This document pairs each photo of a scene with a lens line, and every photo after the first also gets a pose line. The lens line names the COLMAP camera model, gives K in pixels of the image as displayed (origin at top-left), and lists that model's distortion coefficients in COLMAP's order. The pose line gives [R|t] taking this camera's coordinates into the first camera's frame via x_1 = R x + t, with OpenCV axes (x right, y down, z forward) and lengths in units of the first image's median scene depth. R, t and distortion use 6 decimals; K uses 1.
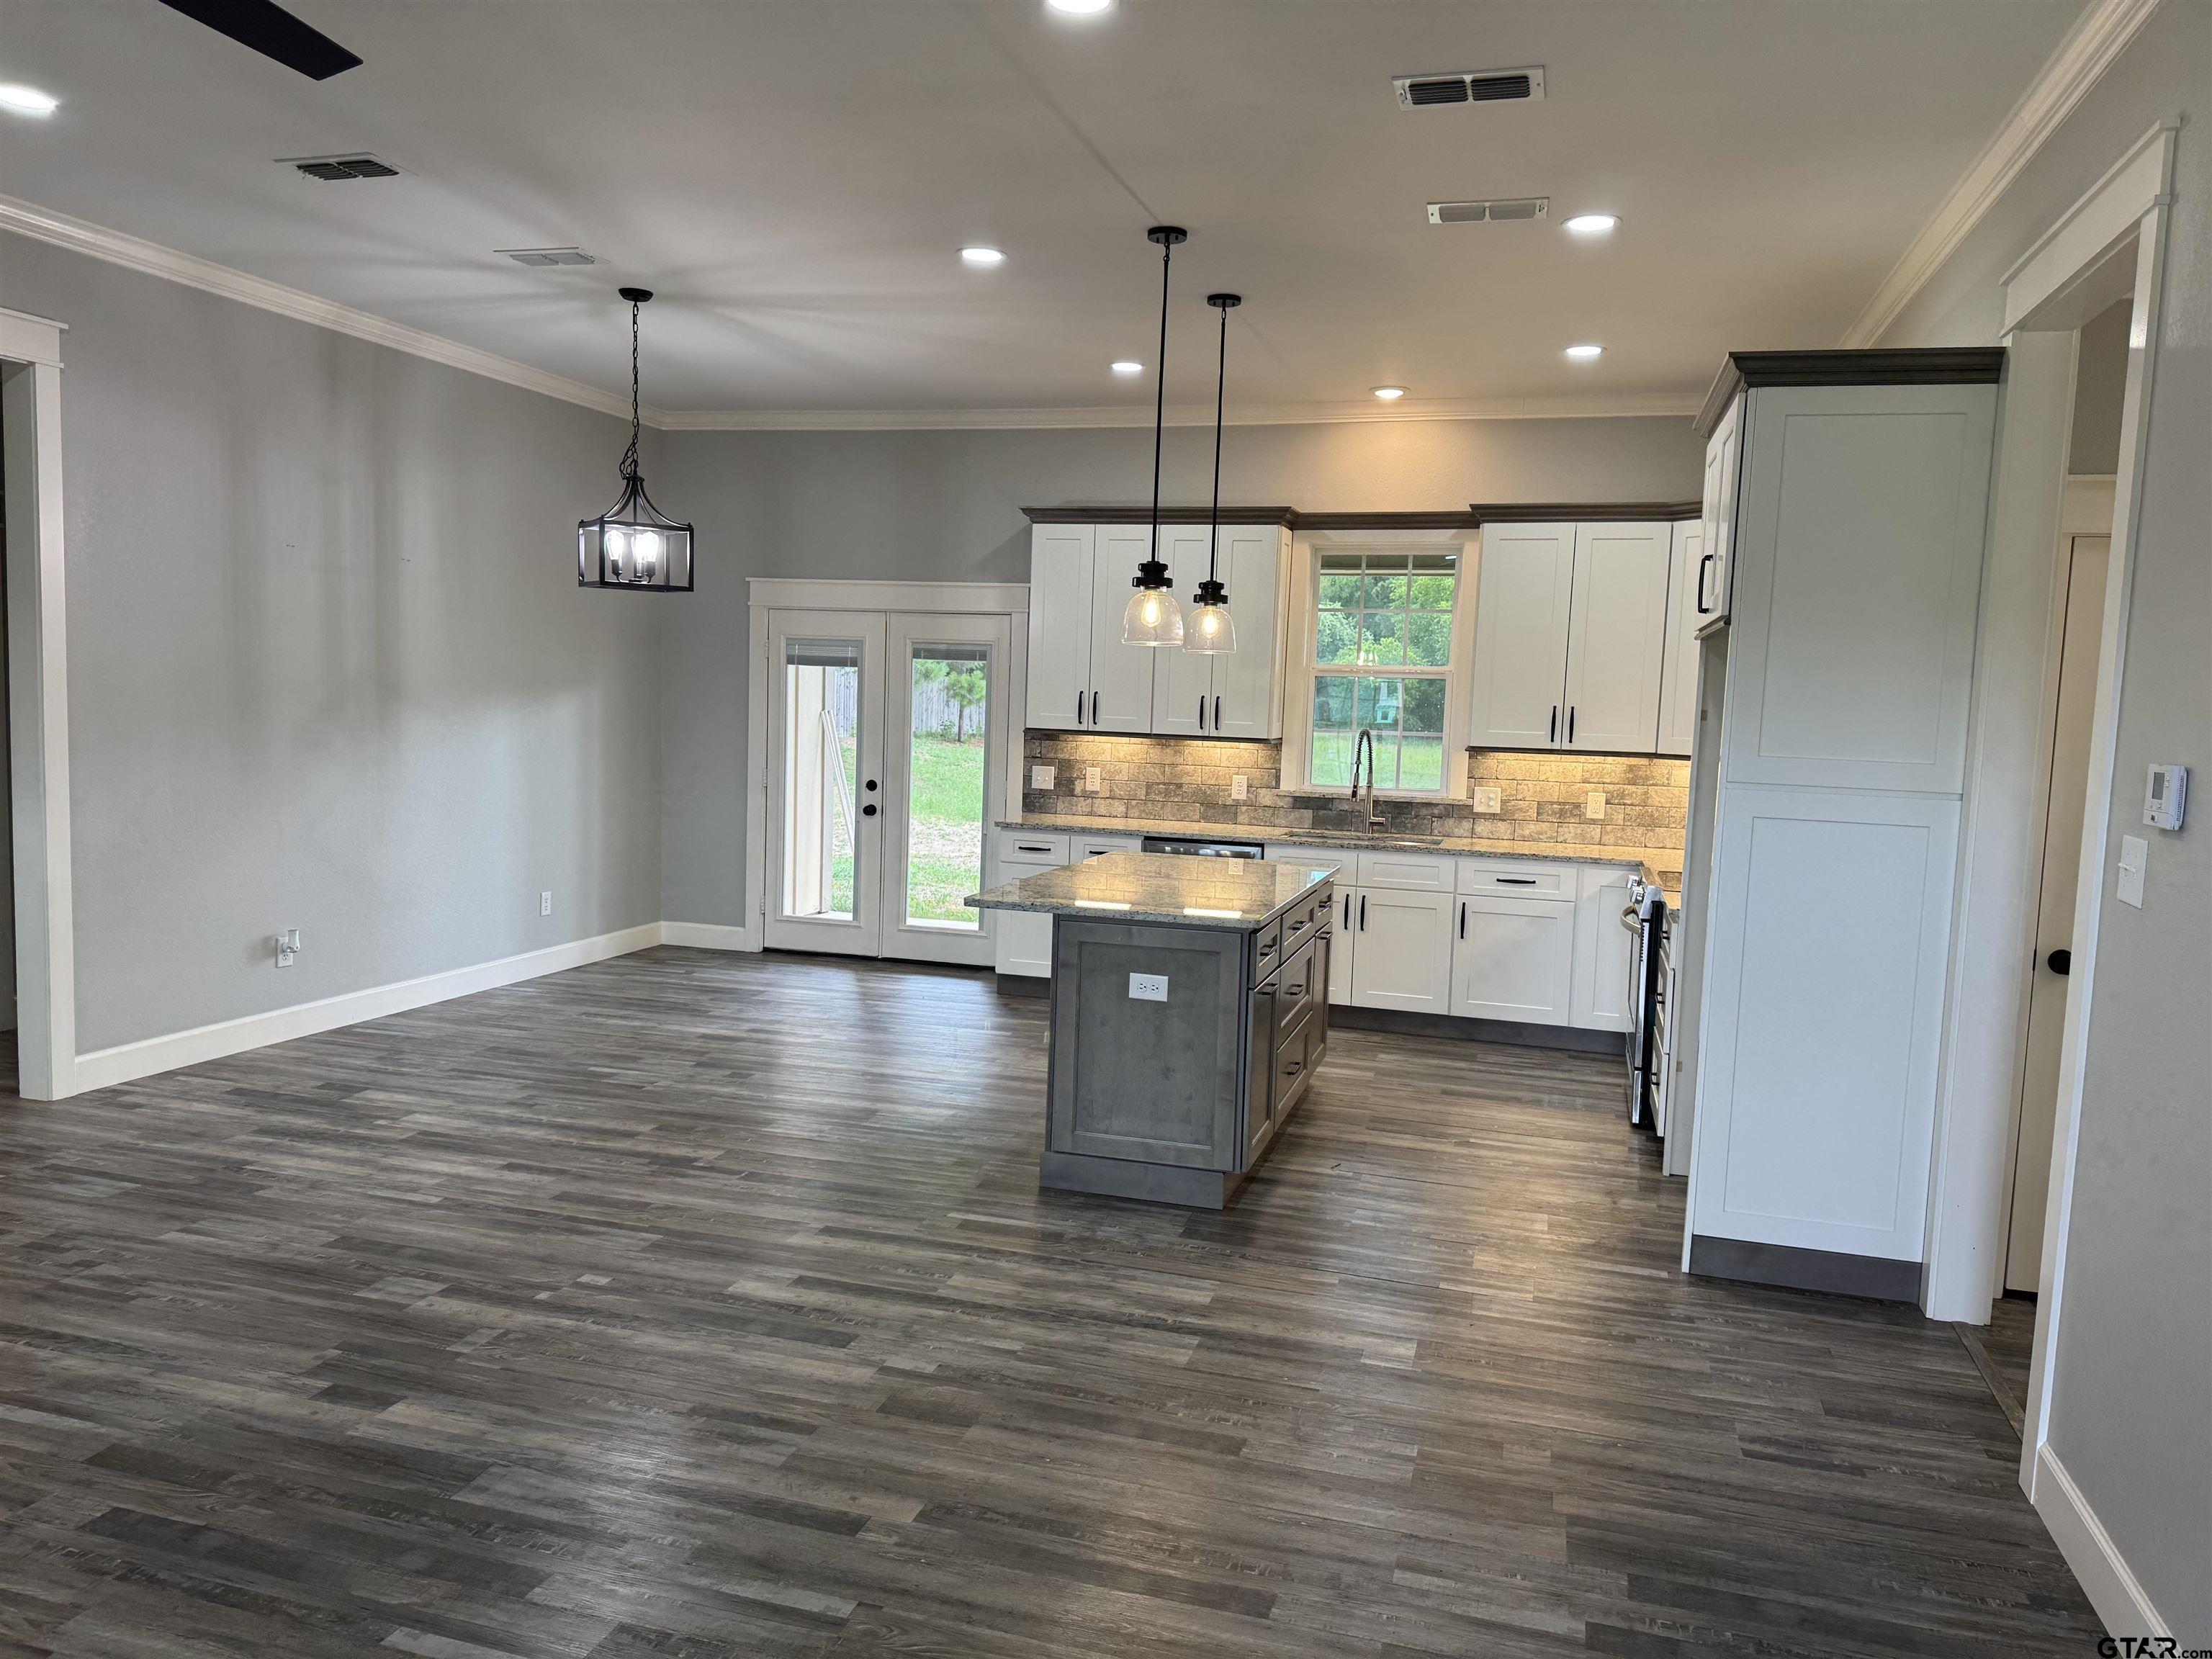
lens RADIAL K [[1551.9, 0, 1087.9], [0, 1551.9, 844.5], [0, 0, 1]] dist [0.058839, -0.063205]
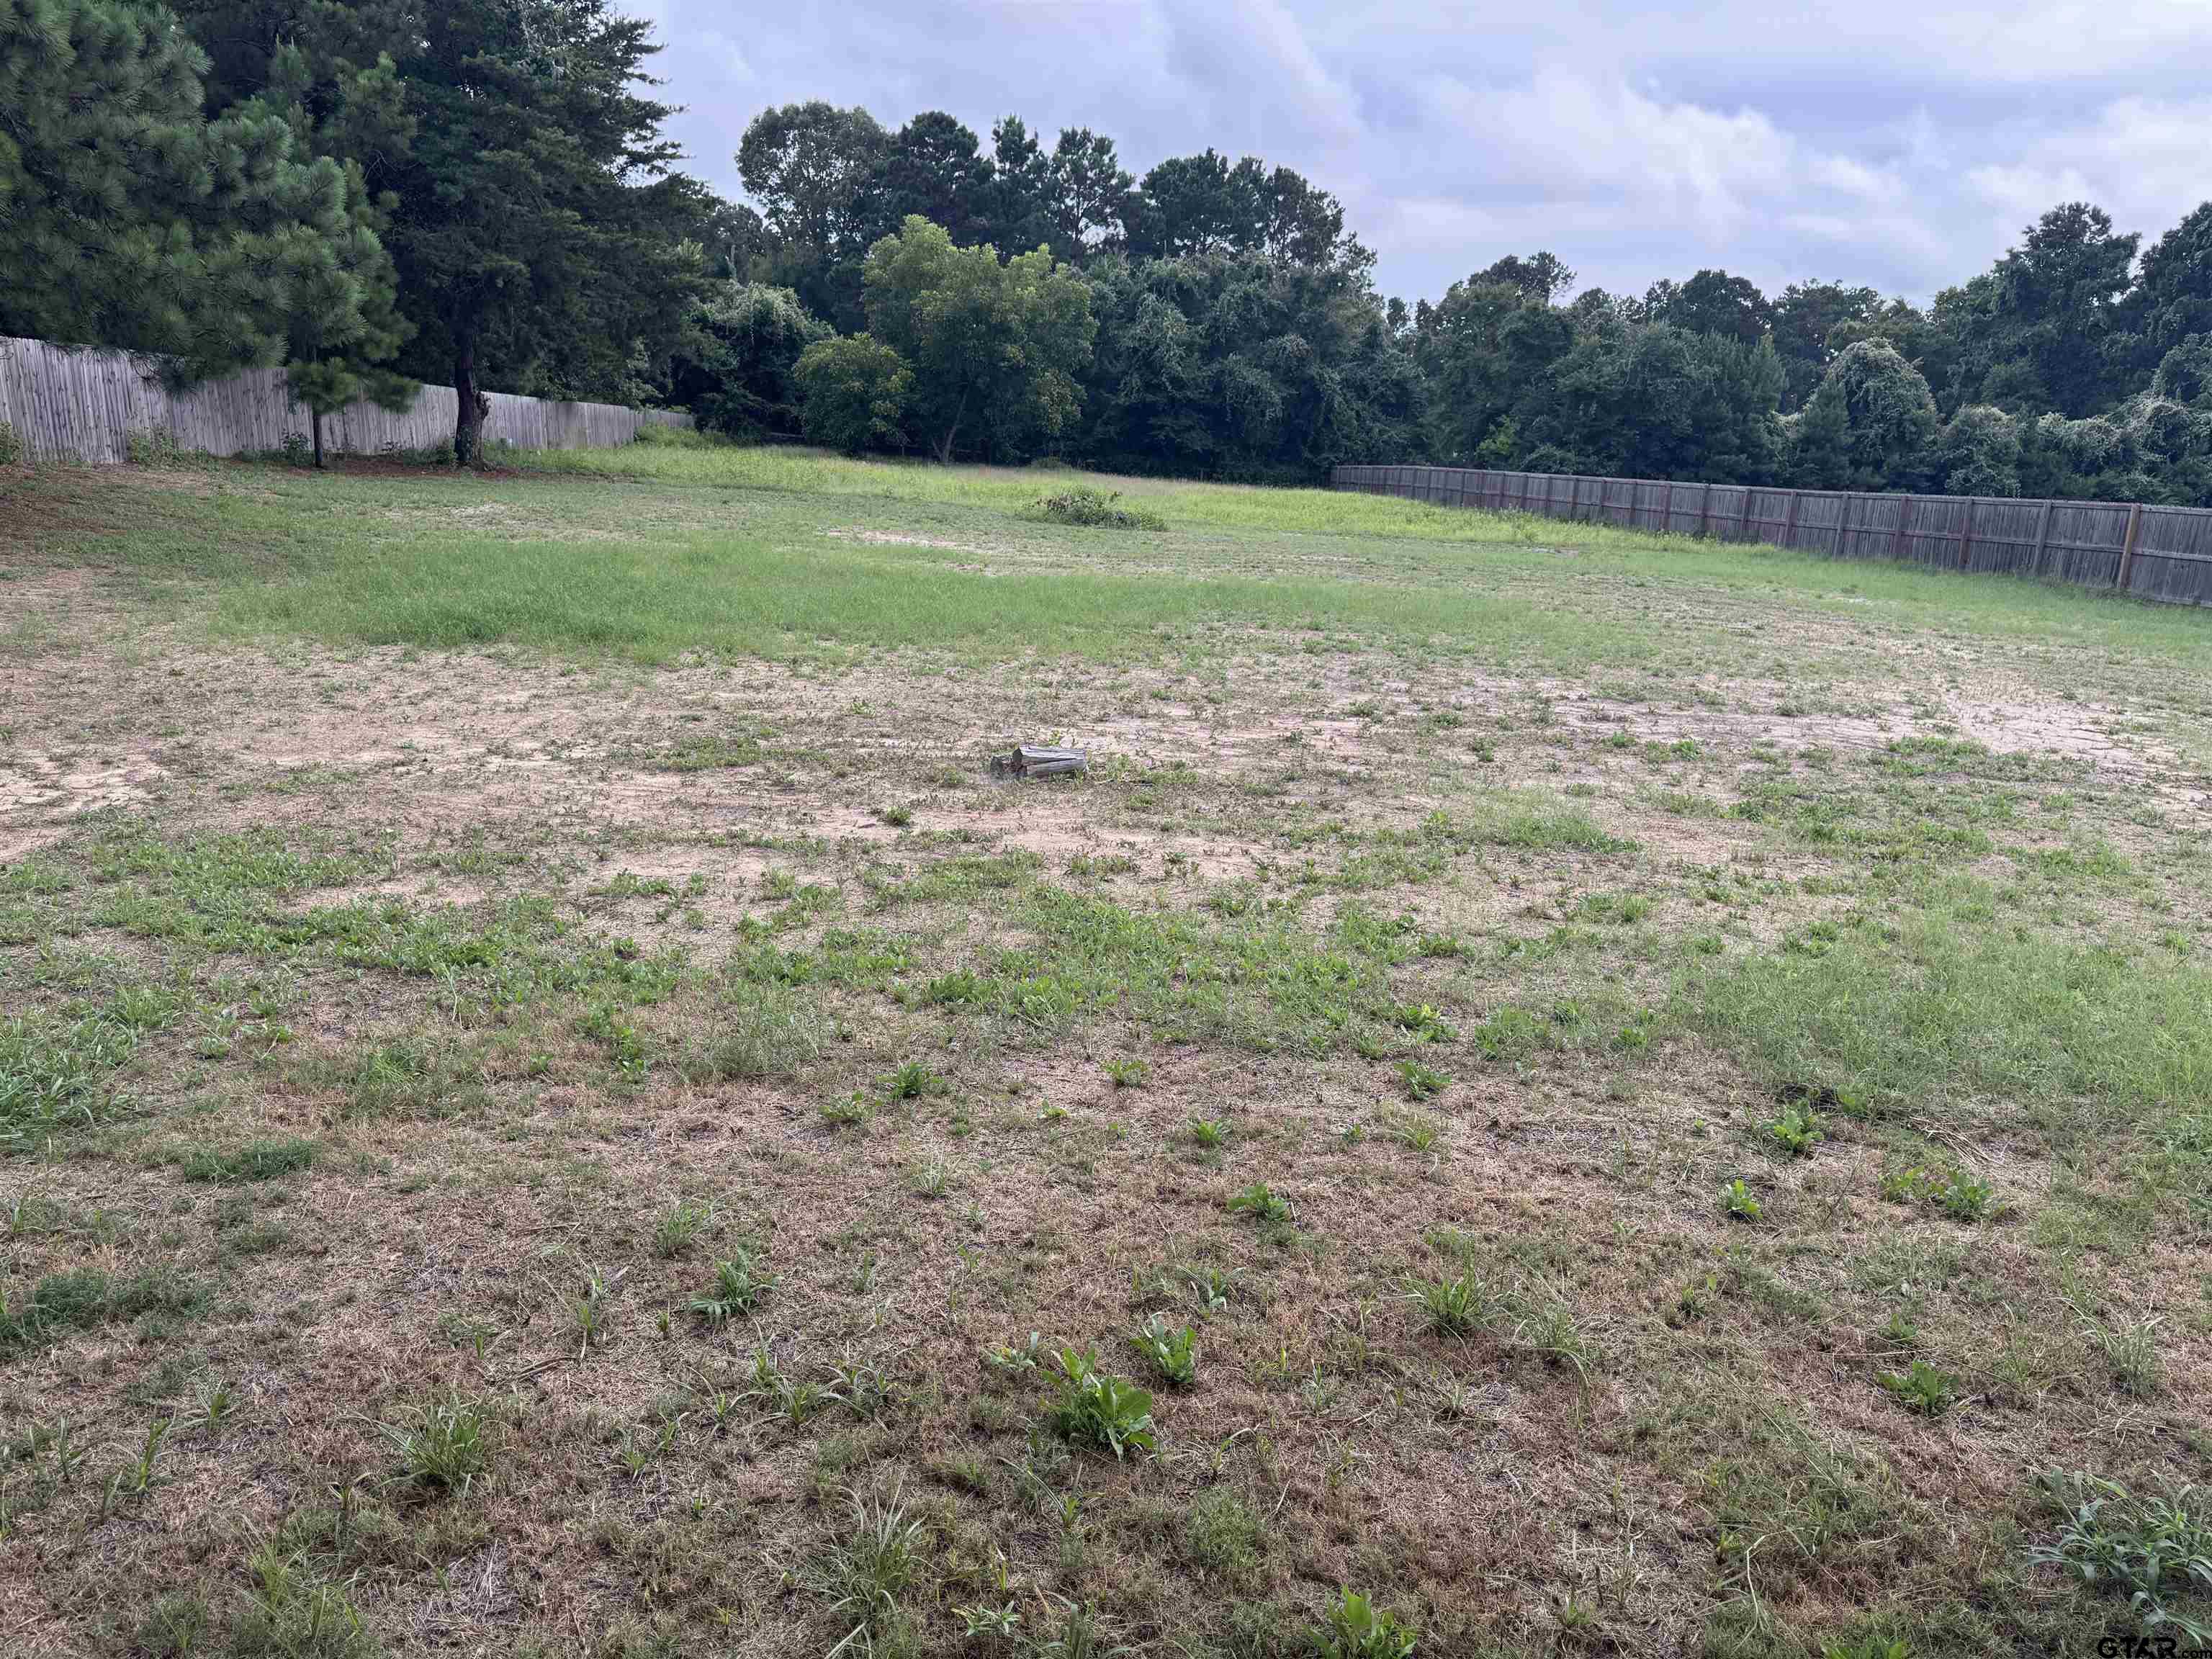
lens RADIAL K [[1551.9, 0, 1112.4], [0, 1551.9, 824.3], [0, 0, 1]] dist [0.058839, -0.063205]
pose [[0.928935, -0.098798, 0.356817, -0.112412], [0.036950, 0.983666, 0.176169, -0.109004], [-0.368394, -0.150465, 0.917413, 1.167033]]
